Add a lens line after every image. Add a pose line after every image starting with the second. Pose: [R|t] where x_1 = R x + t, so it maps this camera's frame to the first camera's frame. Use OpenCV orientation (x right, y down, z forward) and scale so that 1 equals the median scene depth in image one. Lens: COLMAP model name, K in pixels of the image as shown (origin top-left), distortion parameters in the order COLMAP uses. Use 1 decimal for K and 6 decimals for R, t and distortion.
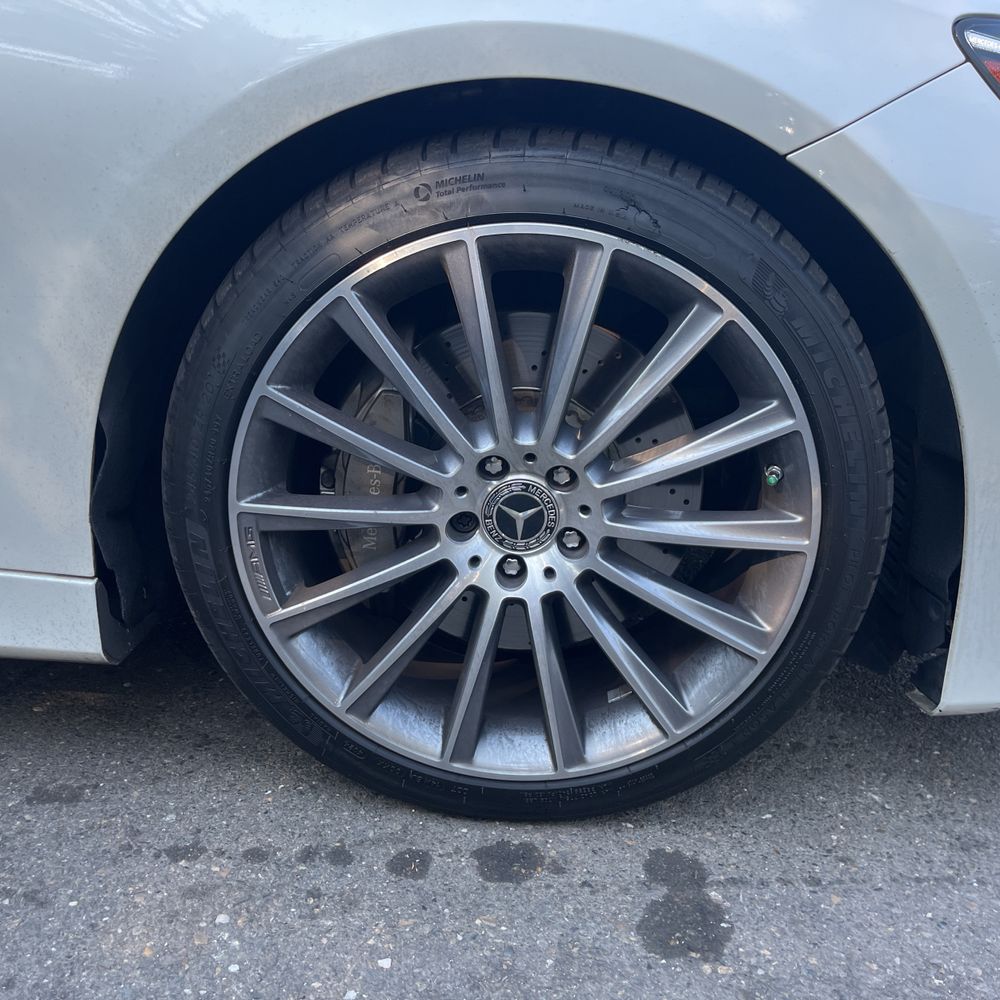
lens RADIAL K [[1005.3, 0, 488.2], [0, 1005.3, 490.6], [0, 0, 1]] dist [0.045919, -0.043703]
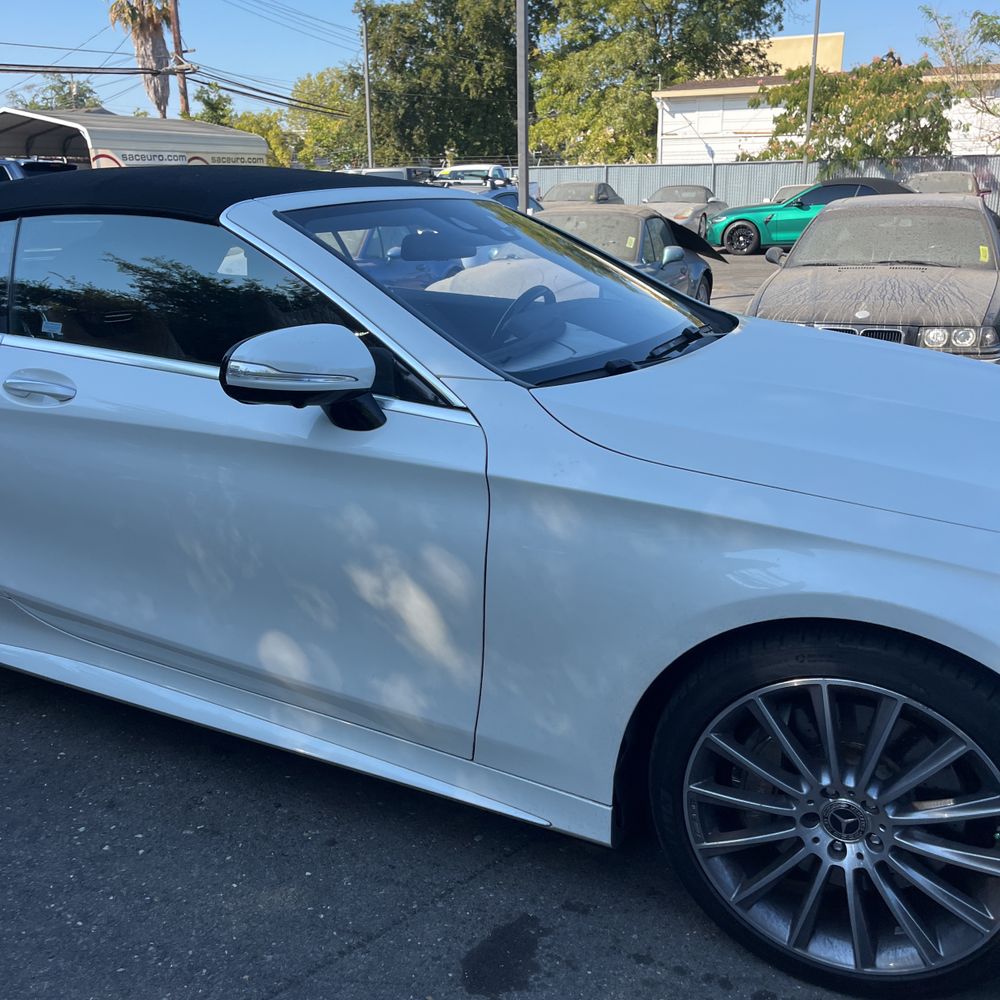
lens RADIAL K [[1017.9, 0, 487.4], [0, 1017.9, 502.6], [0, 0, 1]] dist [0.036334, -0.014722]
pose [[0.919388, 0.084633, -0.384139, 0.099867], [-0.099657, 0.994834, -0.019338, -0.437187], [0.380518, 0.056061, 0.923073, -0.953137]]
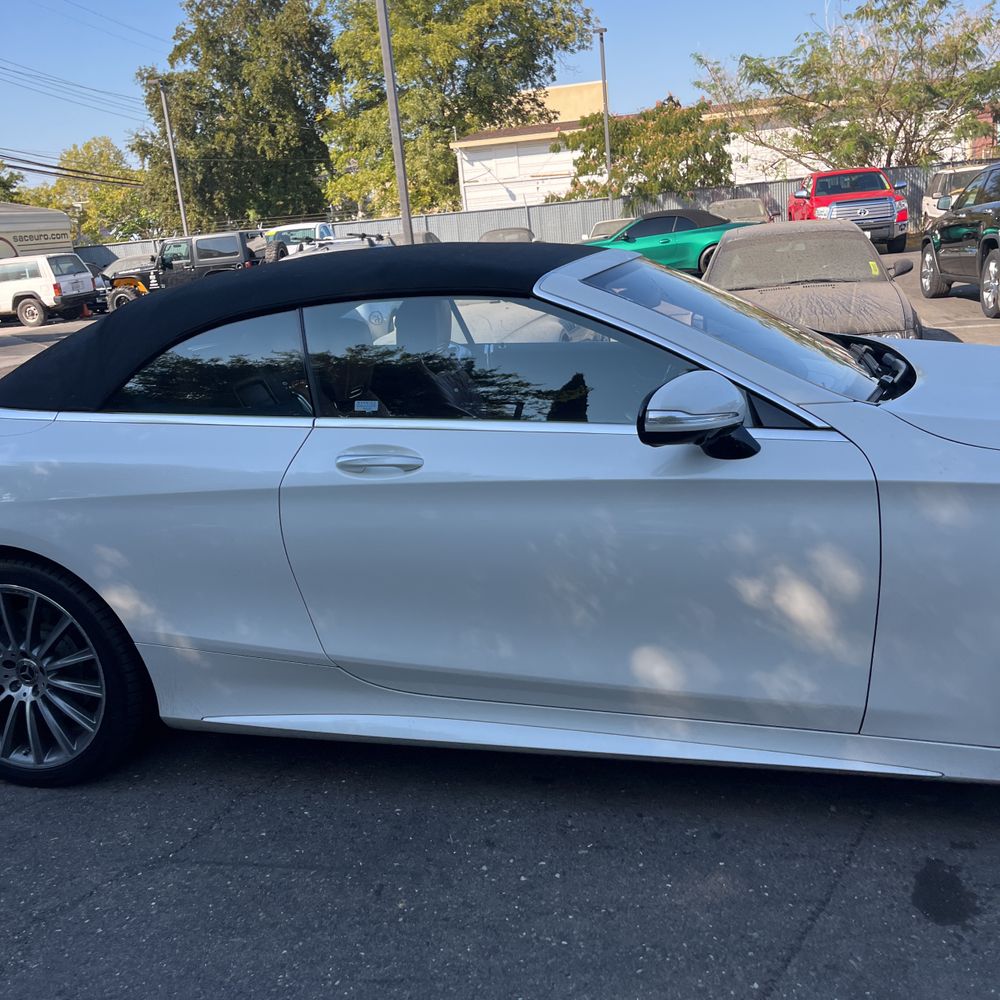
lens RADIAL K [[1017.8, 0, 500.1], [0, 1017.8, 483.4], [0, 0, 1]] dist [0.017951, 0.025360]
pose [[0.976541, -0.057564, -0.207496, -0.991046], [0.040457, 0.995493, -0.085771, -0.359579], [0.211499, 0.075364, 0.974468, -1.573915]]
